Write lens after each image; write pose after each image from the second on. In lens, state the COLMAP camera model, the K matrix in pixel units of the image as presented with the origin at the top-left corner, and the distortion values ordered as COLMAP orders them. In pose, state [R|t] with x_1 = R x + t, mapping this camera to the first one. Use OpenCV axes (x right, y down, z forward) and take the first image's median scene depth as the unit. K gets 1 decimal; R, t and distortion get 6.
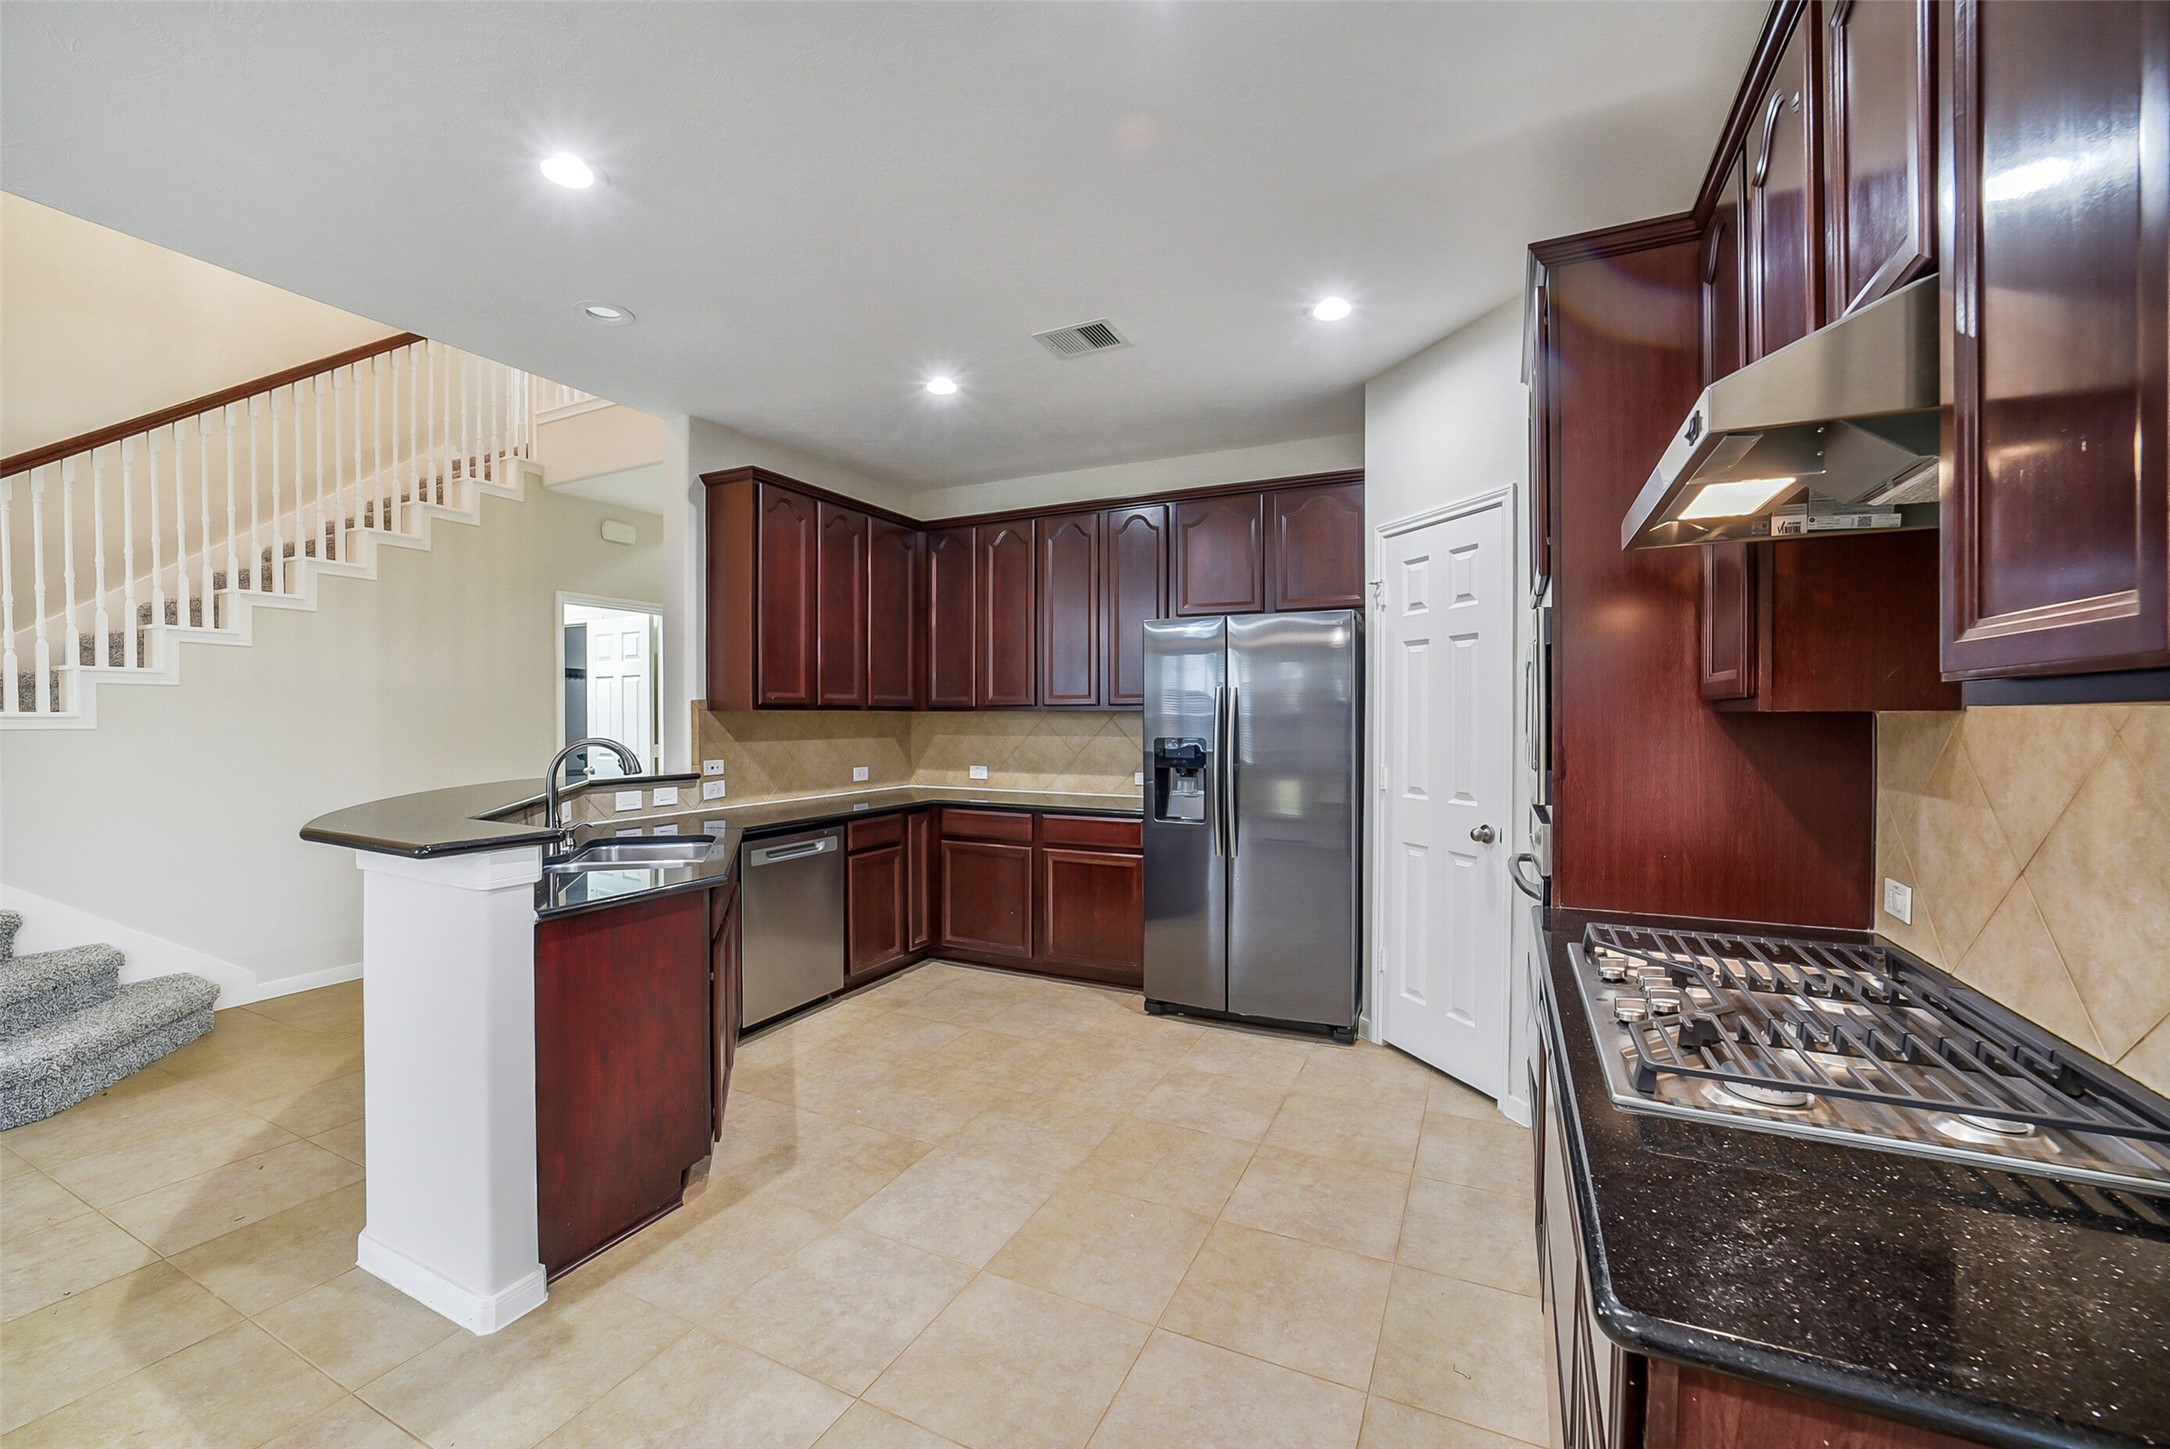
lens RADIAL K [[863.3, 0, 1079.5], [0, 863.3, 726.0], [0, 0, 1]] dist [-0.023098, 0.000618]
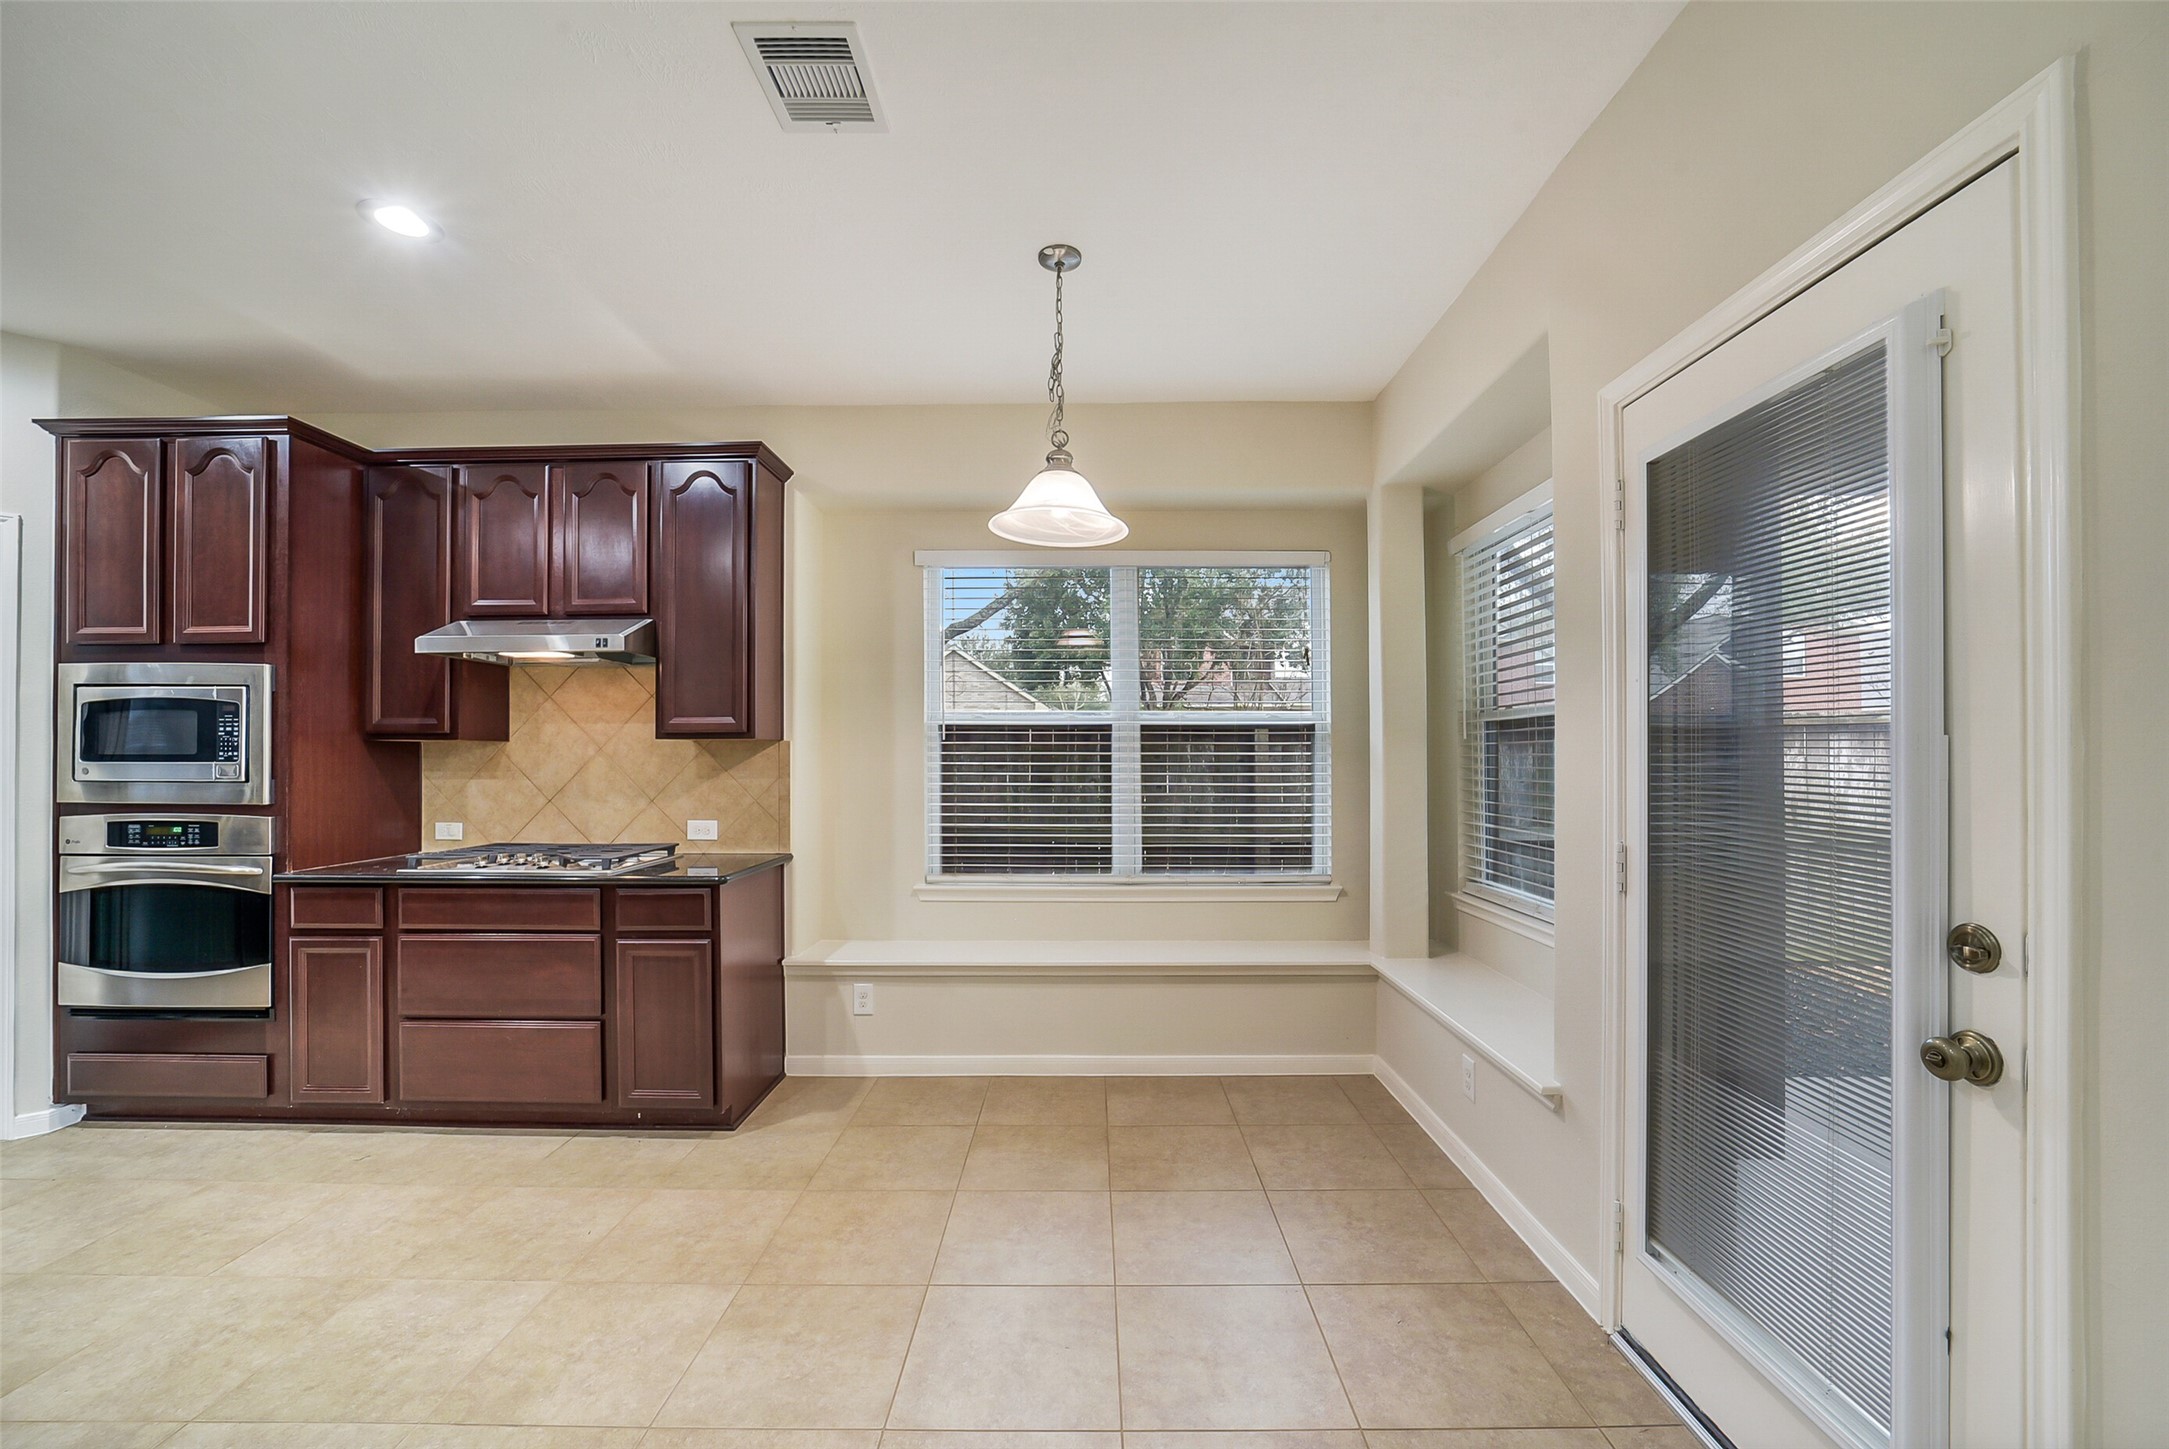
lens RADIAL K [[858.4, 0, 1081.0], [0, 858.4, 748.0], [0, 0, 1]] dist [-0.039766, 0.010832]
pose [[-0.431366, 0.009726, 0.902124, -0.656396], [0.013018, 0.999905, -0.004556, 0.012050], [-0.902083, 0.009779, -0.431452, 0.196251]]
